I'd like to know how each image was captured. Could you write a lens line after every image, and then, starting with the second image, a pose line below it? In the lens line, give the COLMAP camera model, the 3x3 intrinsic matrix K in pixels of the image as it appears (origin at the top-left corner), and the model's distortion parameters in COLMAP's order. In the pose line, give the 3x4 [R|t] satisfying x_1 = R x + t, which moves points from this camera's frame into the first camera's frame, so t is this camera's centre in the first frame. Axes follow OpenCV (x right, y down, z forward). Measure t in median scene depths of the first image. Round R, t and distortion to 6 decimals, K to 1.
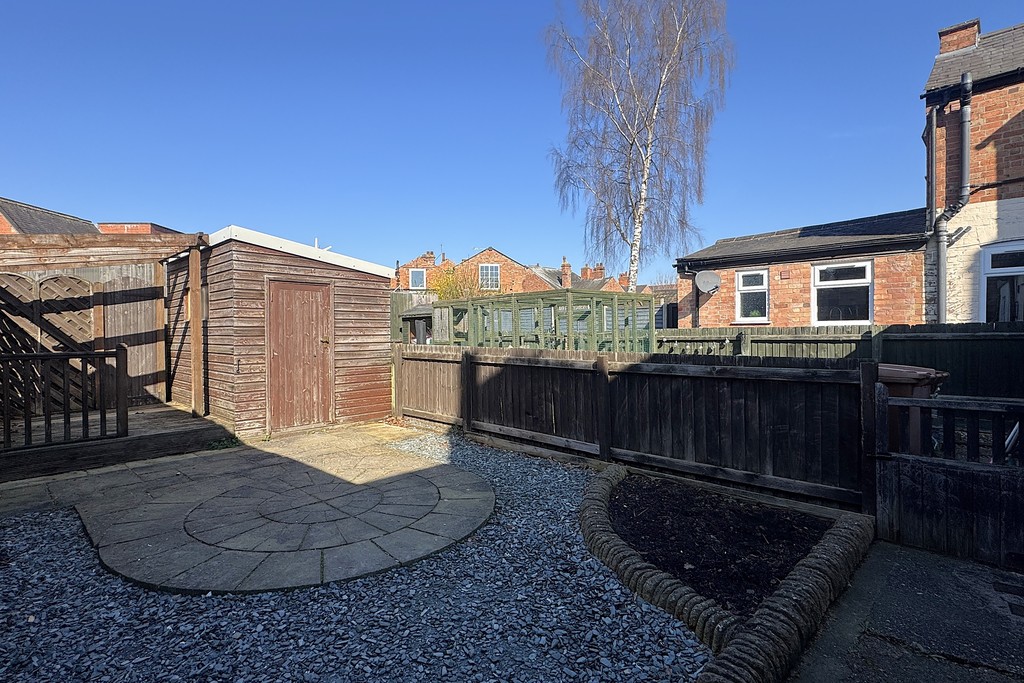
lens RADIAL K [[480.5, 0, 509.8], [0, 480.5, 340.2], [0, 0, 1]] dist [-0.002721, 0.000100]
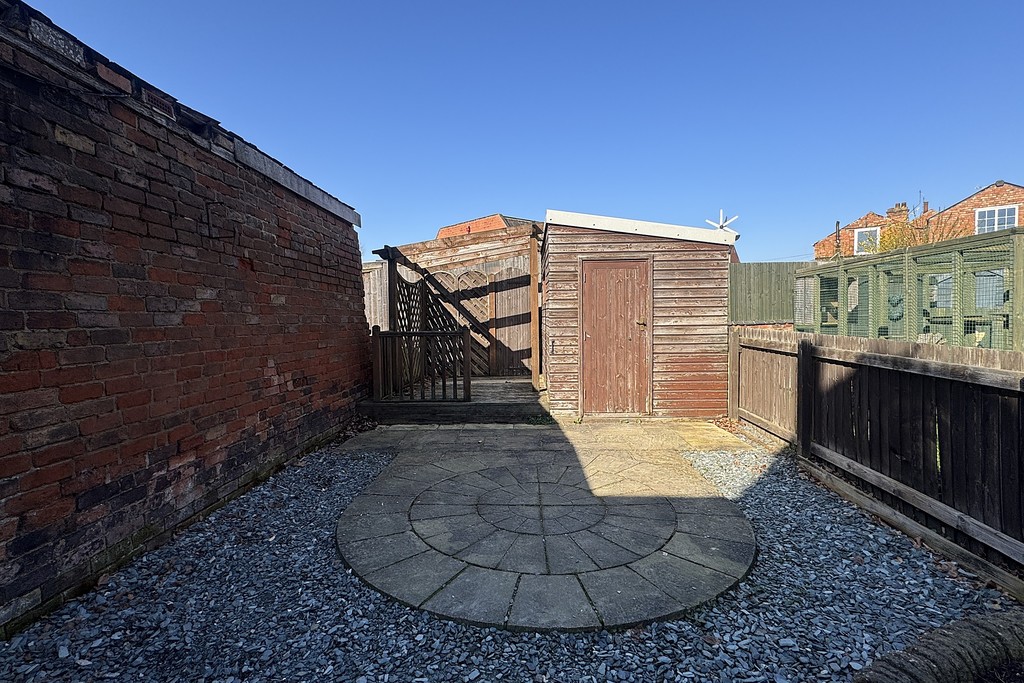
lens RADIAL K [[488.7, 0, 520.6], [0, 488.7, 337.6], [0, 0, 1]] dist [-0.002272, 0.001598]
pose [[0.664662, 0.032041, -0.746457, 0.161770], [-0.002813, 0.999180, 0.040384, -0.008192], [0.747139, -0.024741, 0.664208, 0.240995]]
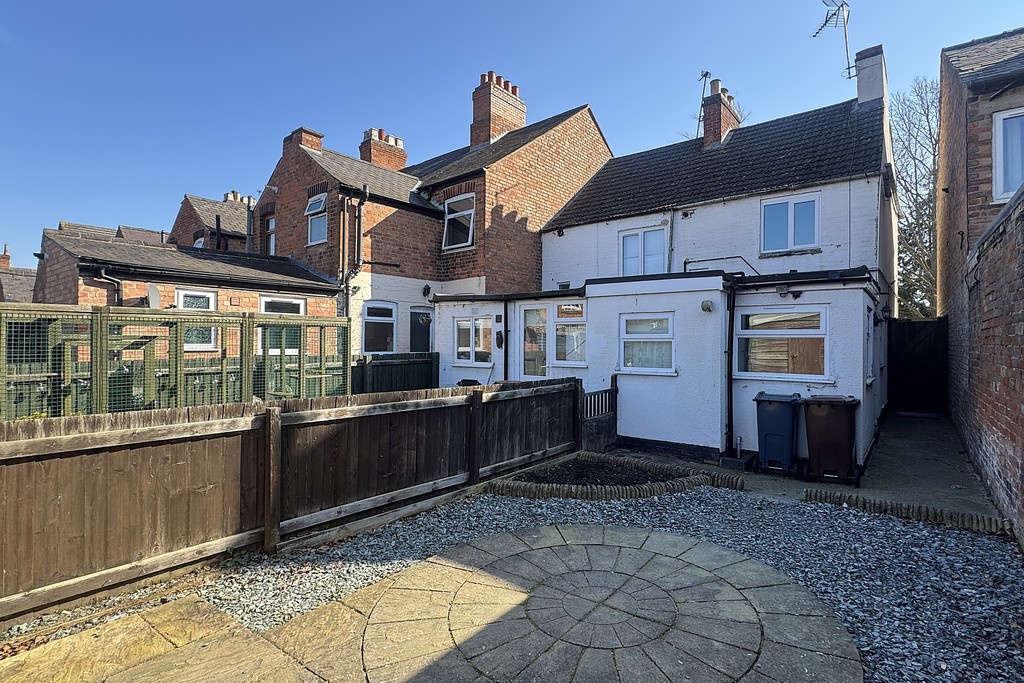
lens RADIAL K [[488.7, 0, 547.5], [0, 488.7, 342.7], [0, 0, 1]] dist [-0.002272, 0.001598]
pose [[-0.117015, 0.011806, 0.993060, -0.744302], [0.015588, 0.999828, -0.010050, -0.049624], [-0.993008, 0.014304, -0.117179, 0.748150]]
